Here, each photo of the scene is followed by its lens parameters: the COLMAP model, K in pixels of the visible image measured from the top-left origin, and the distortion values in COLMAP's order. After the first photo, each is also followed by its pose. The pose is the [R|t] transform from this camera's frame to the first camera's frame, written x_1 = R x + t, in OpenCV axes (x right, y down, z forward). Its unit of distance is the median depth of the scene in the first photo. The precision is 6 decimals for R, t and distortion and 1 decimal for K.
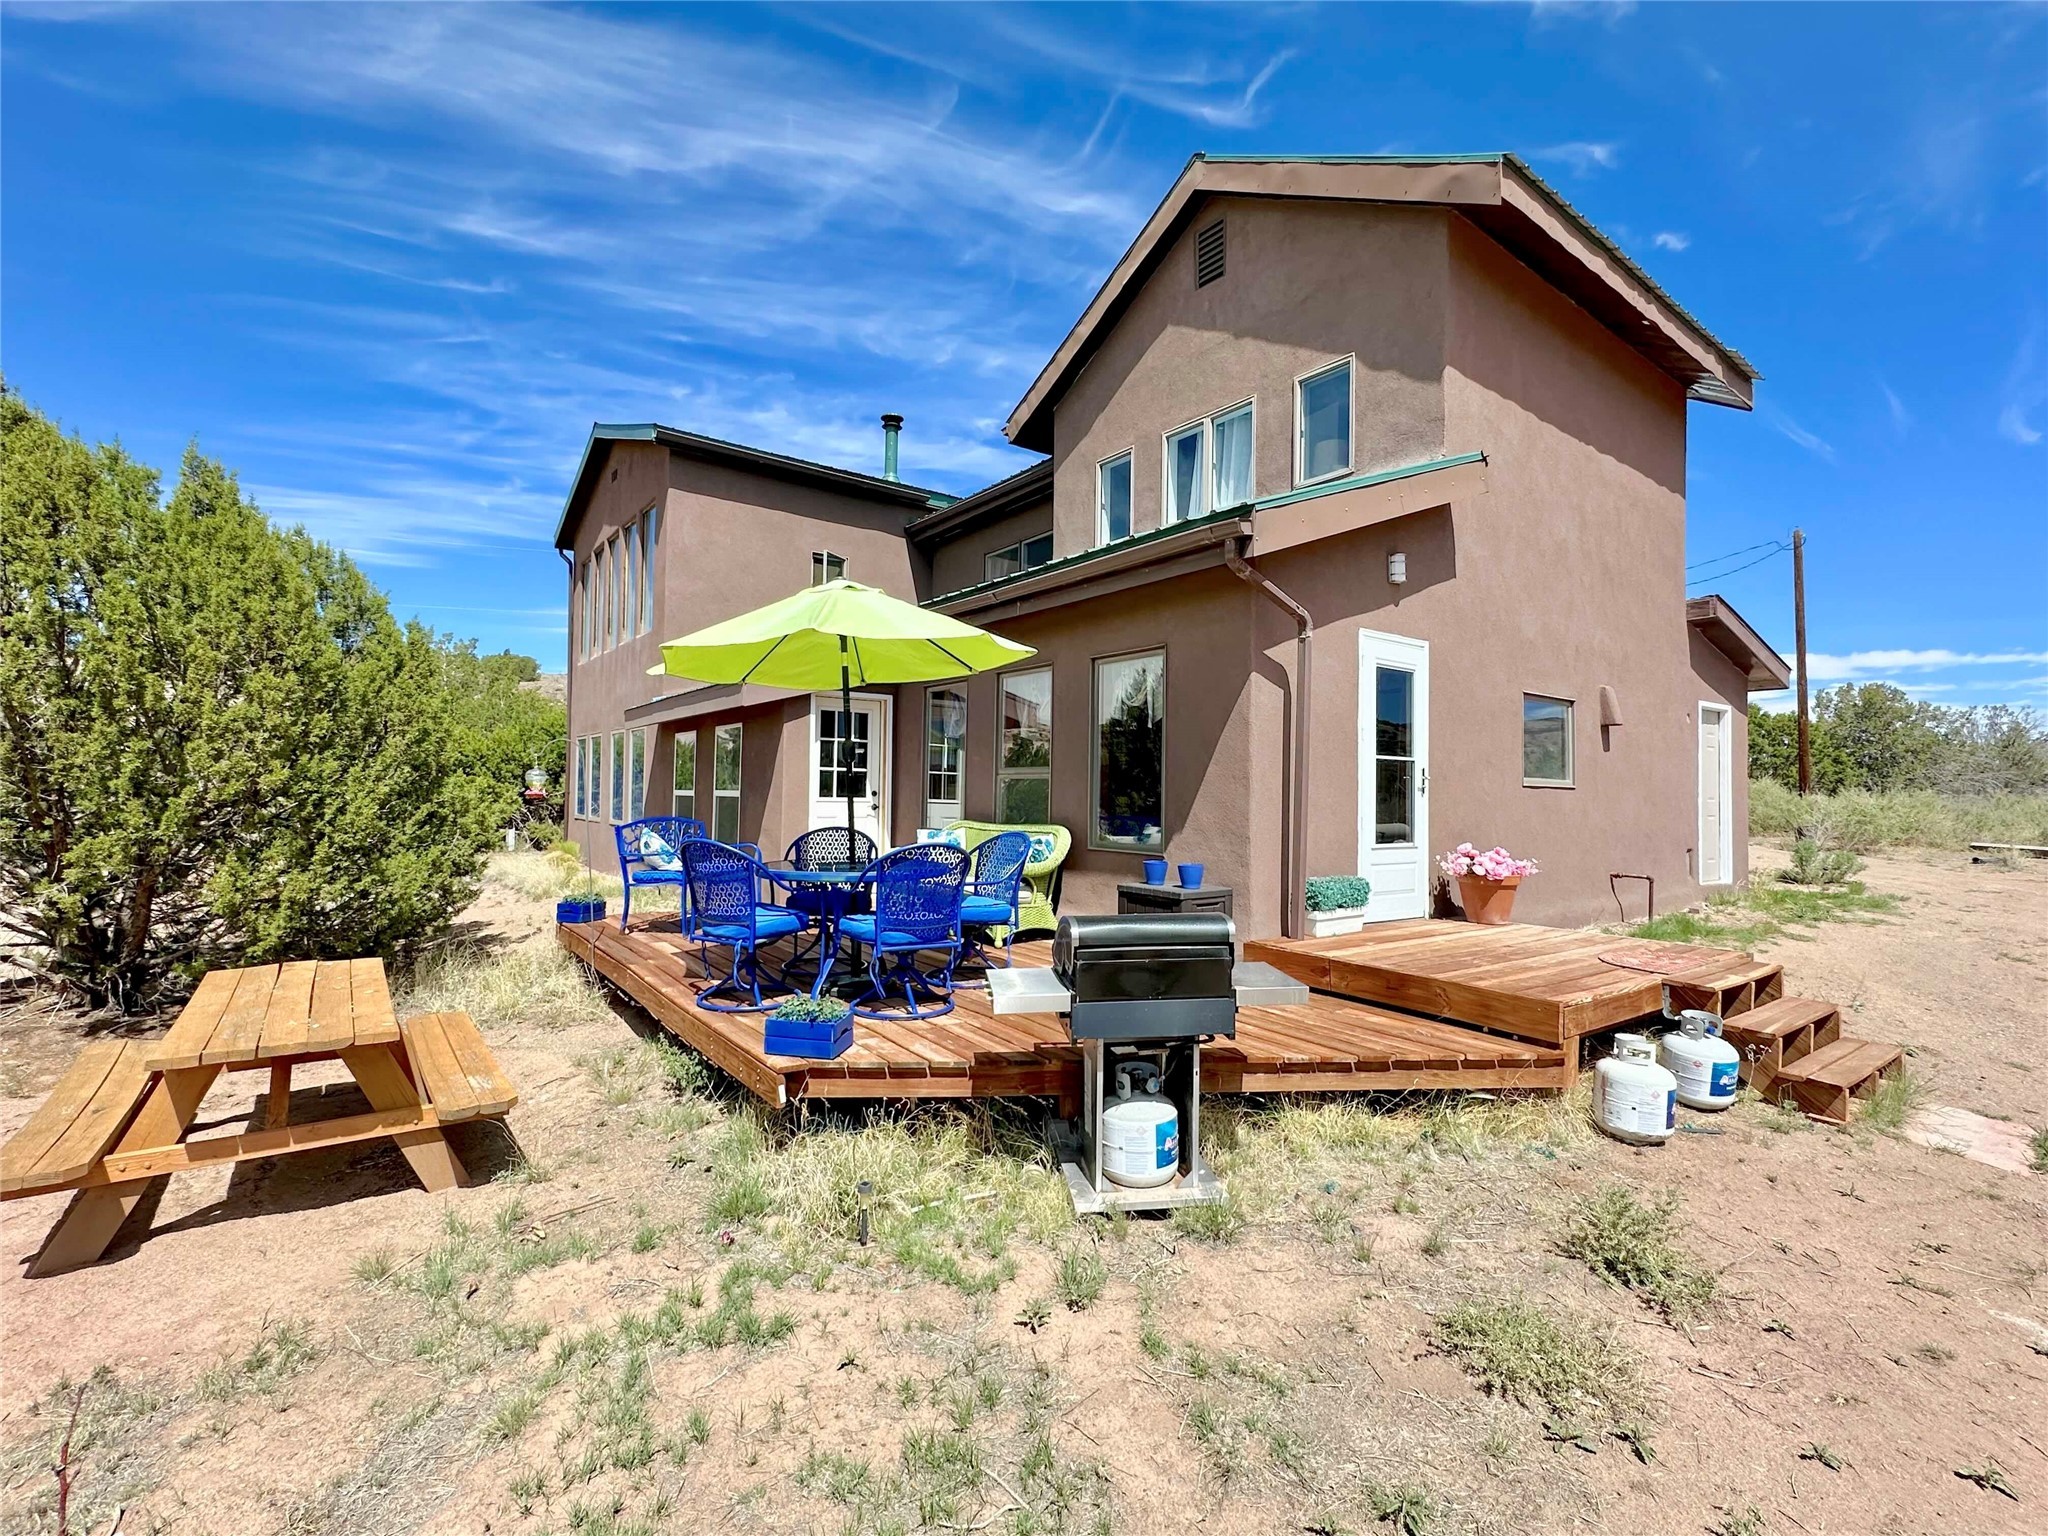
lens RADIAL K [[891.8, 0, 1035.2], [0, 891.8, 765.5], [0, 0, 1]] dist [-0.000892, 0.000120]
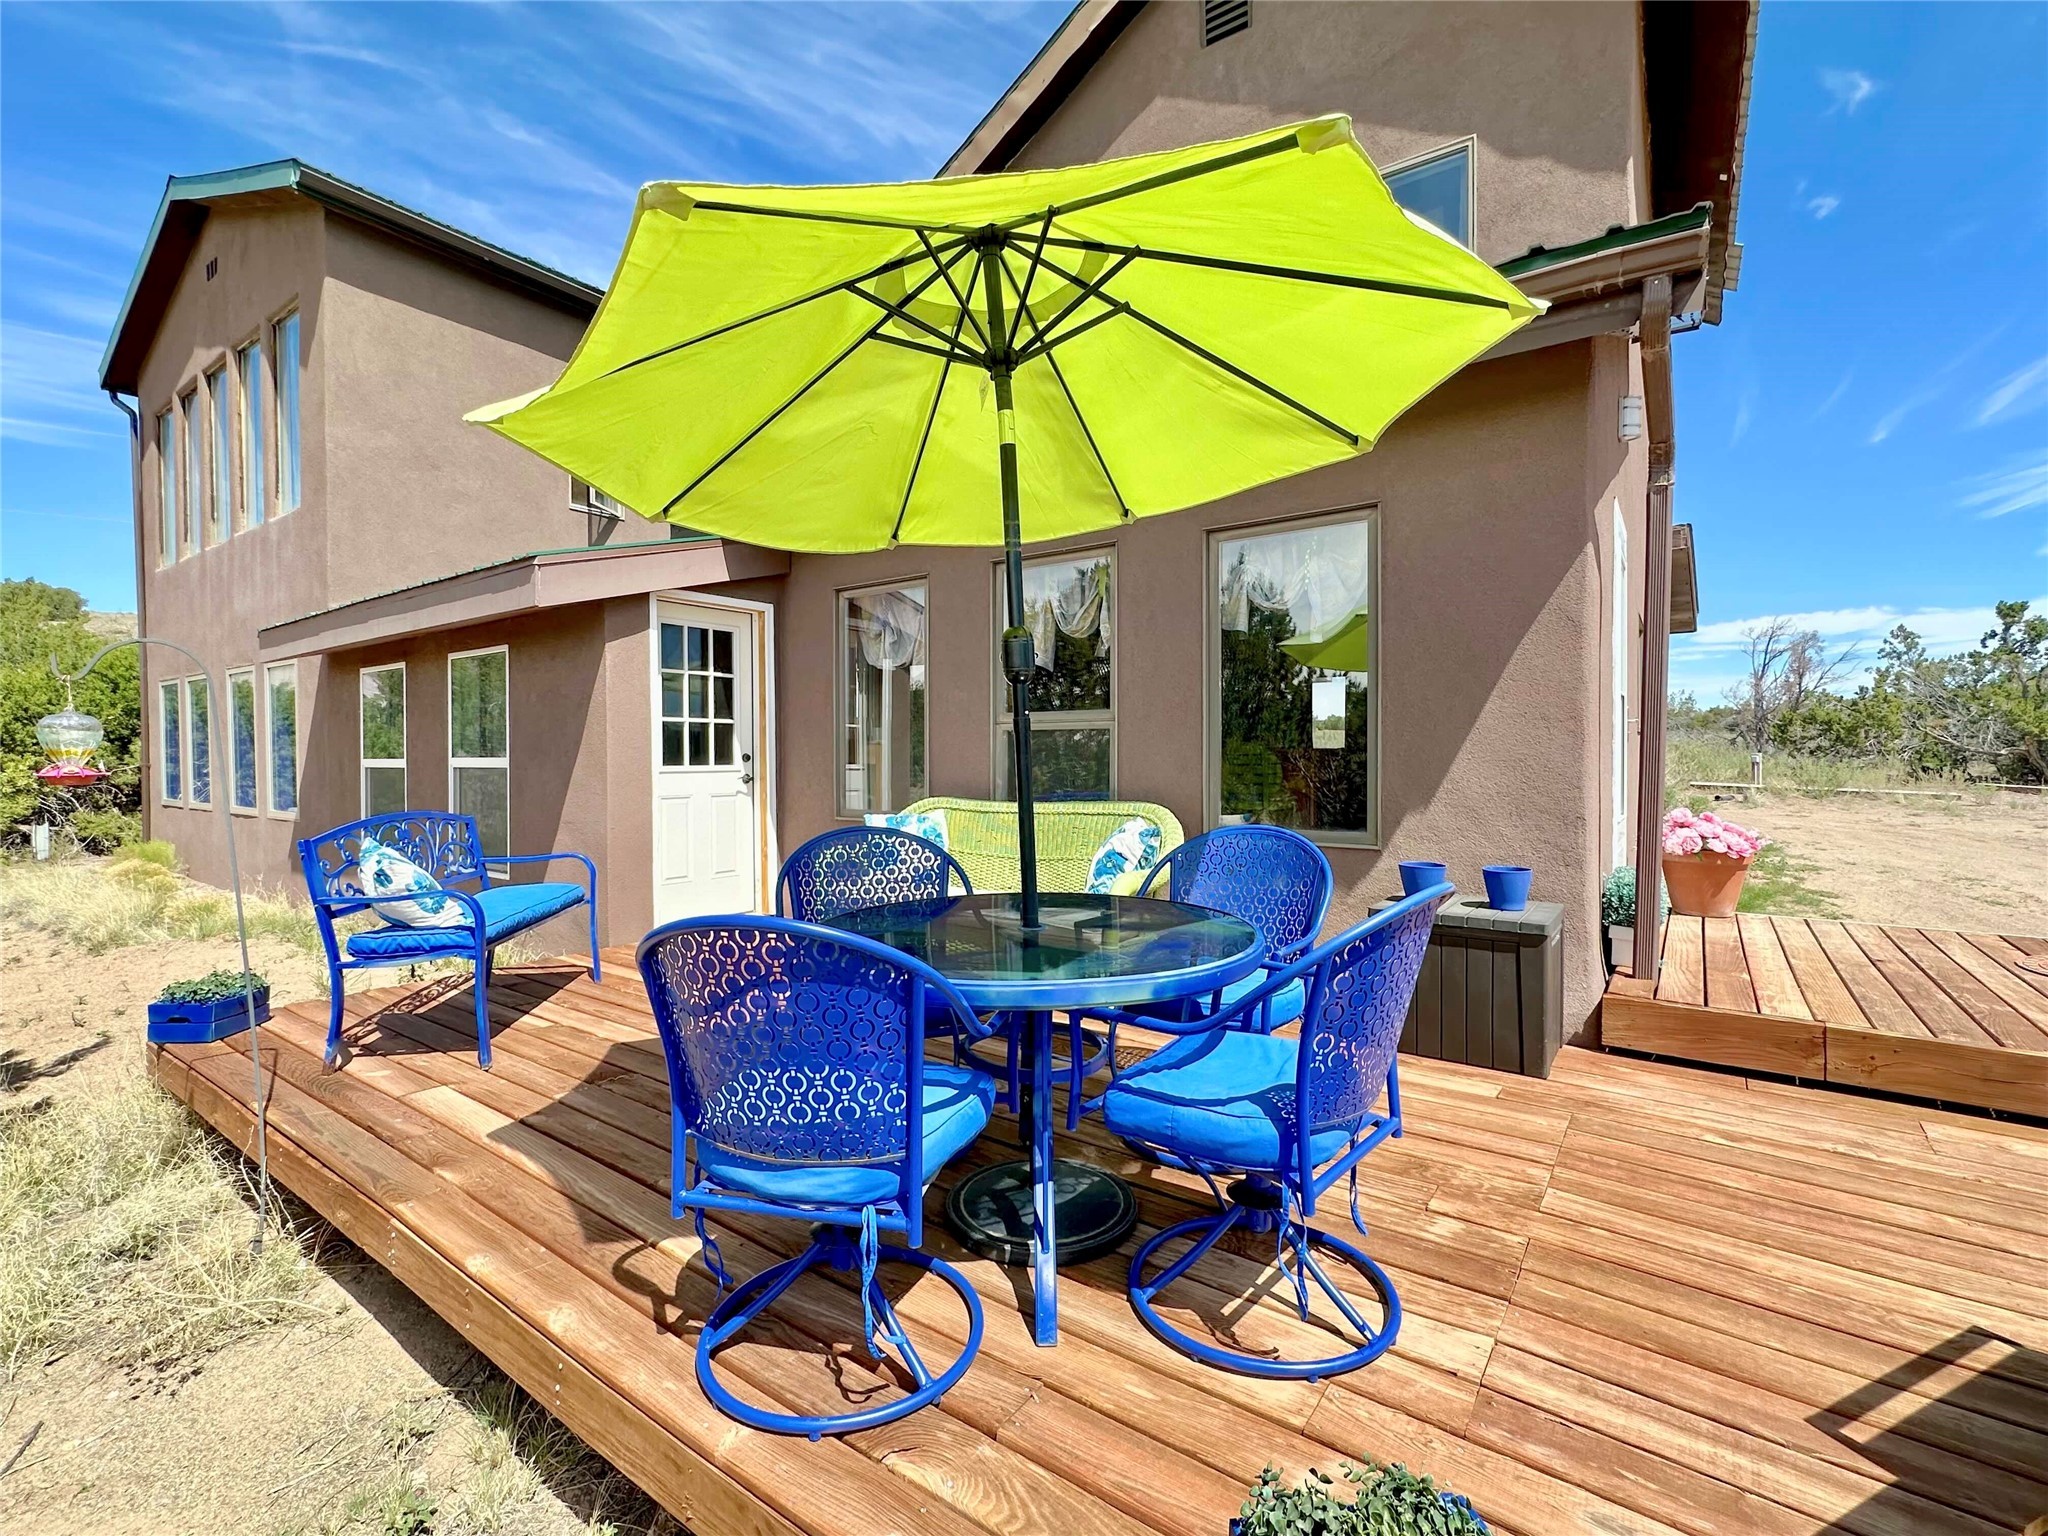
lens RADIAL K [[901.8, 0, 1028.7], [0, 901.8, 763.9], [0, 0, 1]] dist [-0.002932, 0.000499]
pose [[0.956157, -0.022259, 0.292006, -0.175803], [0.009372, 0.998922, 0.045460, 0.008233], [-0.292703, -0.040730, 0.955336, 0.321190]]
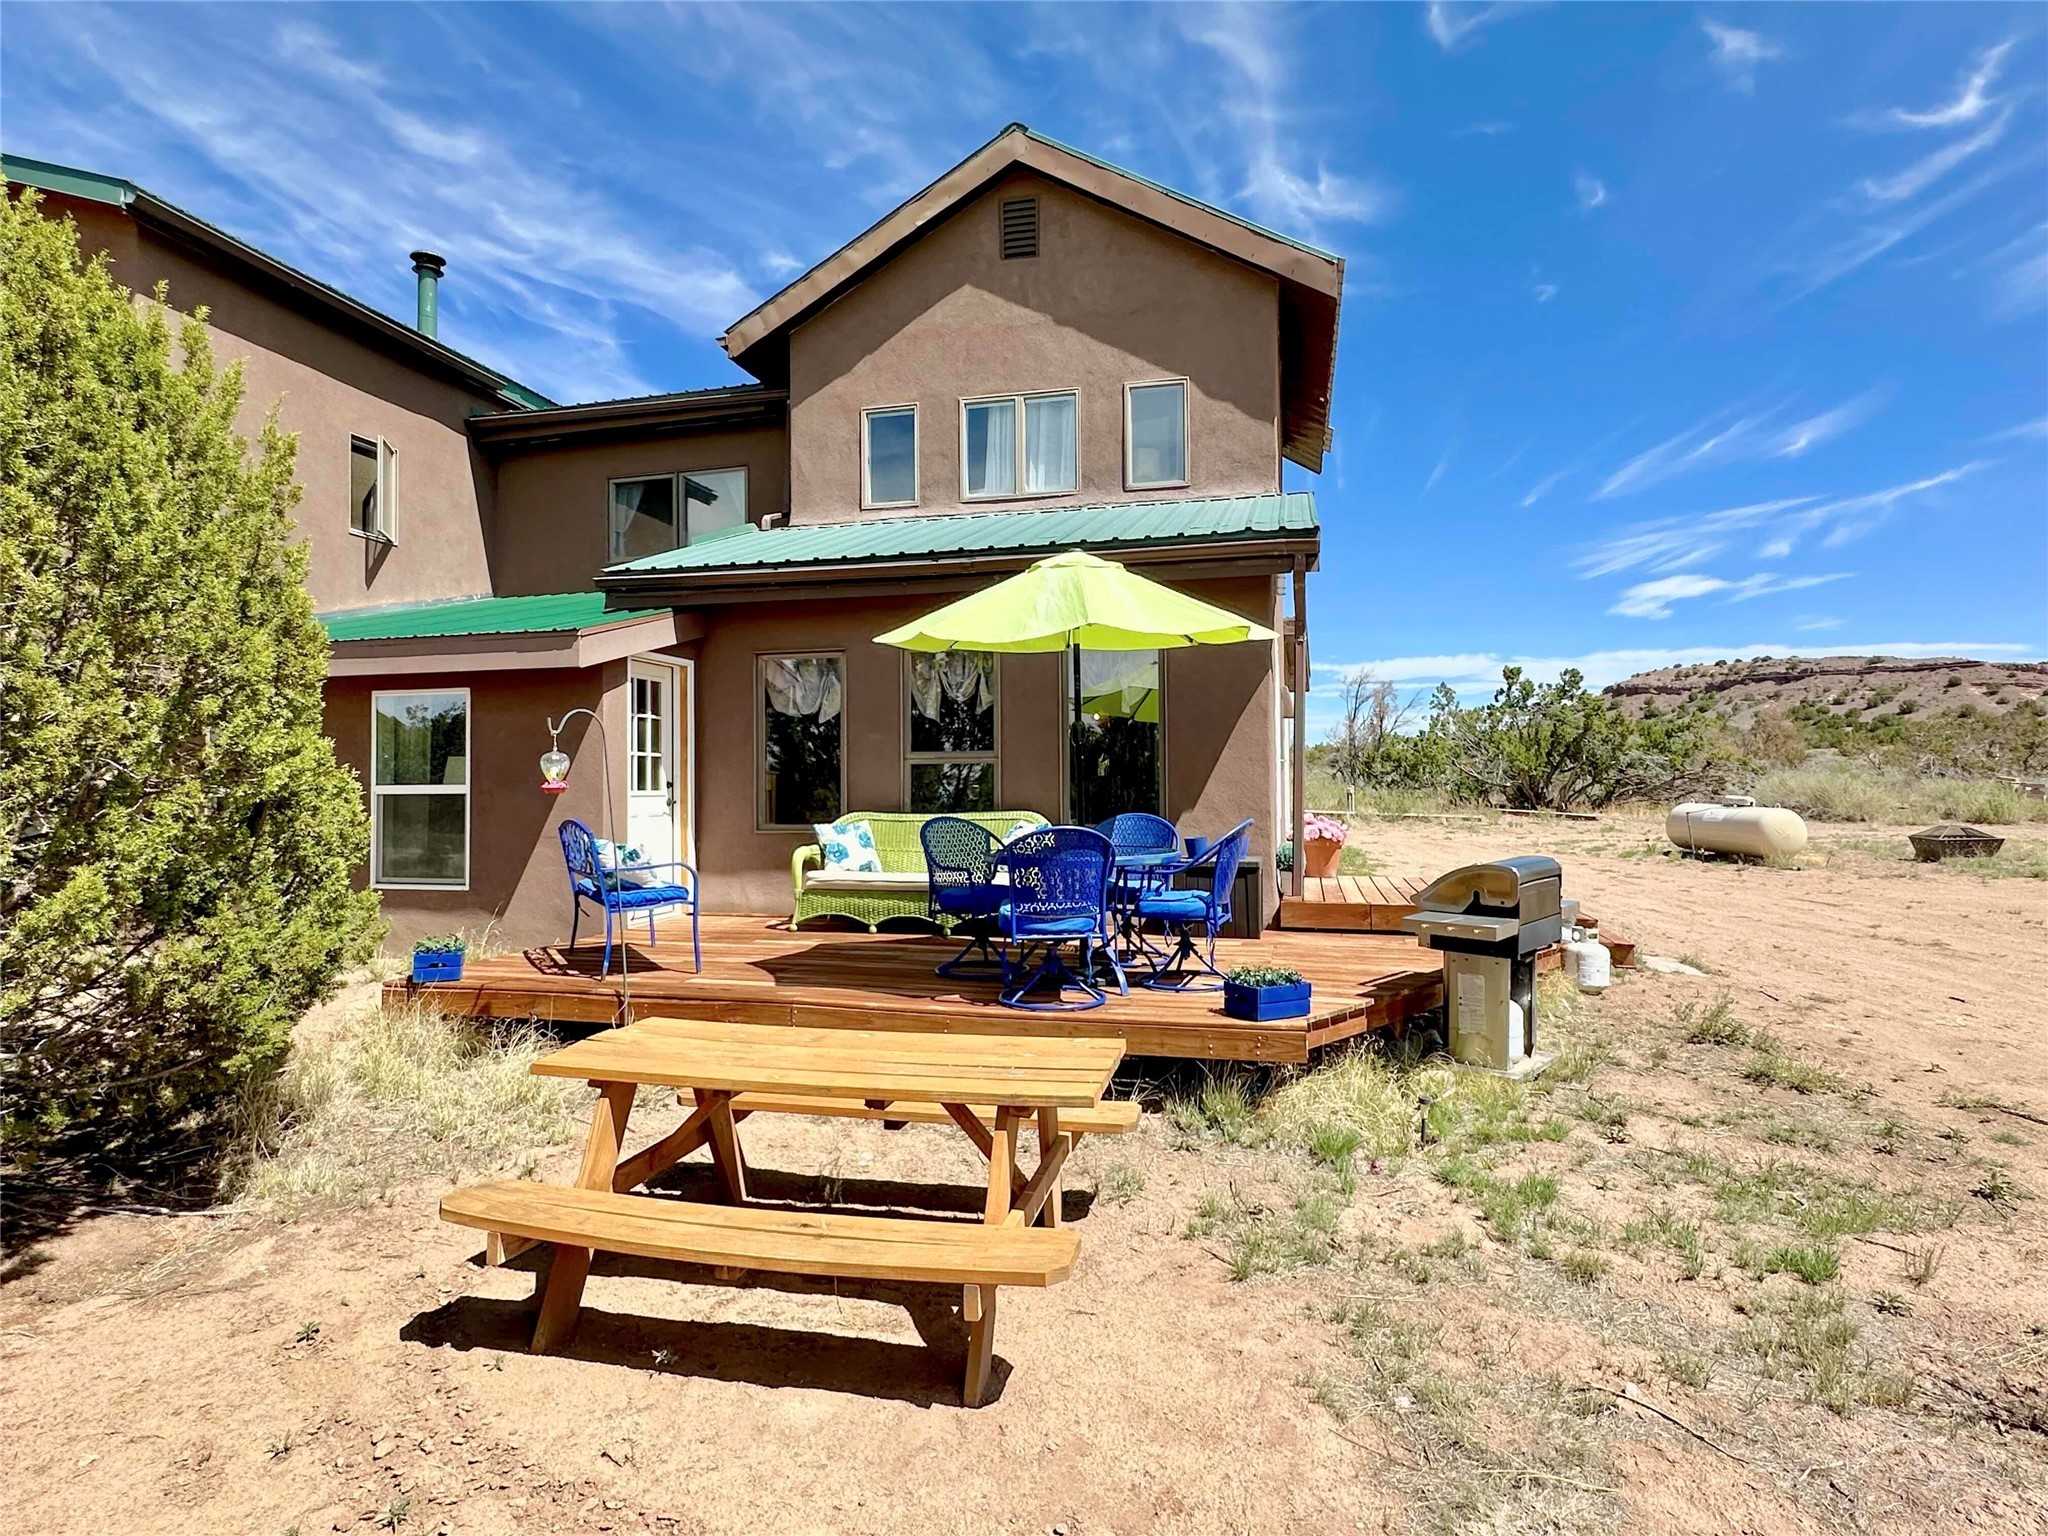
lens RADIAL K [[1052.3, 0, 1024.0], [0, 1052.3, 768.0], [0, 0, 1]] dist [-0.004140, -0.001873]
pose [[0.781385, -0.008753, 0.623988, -0.513178], [-0.000319, 0.999896, 0.014425, 0.003062], [-0.624049, -0.011470, 0.781301, 0.084509]]
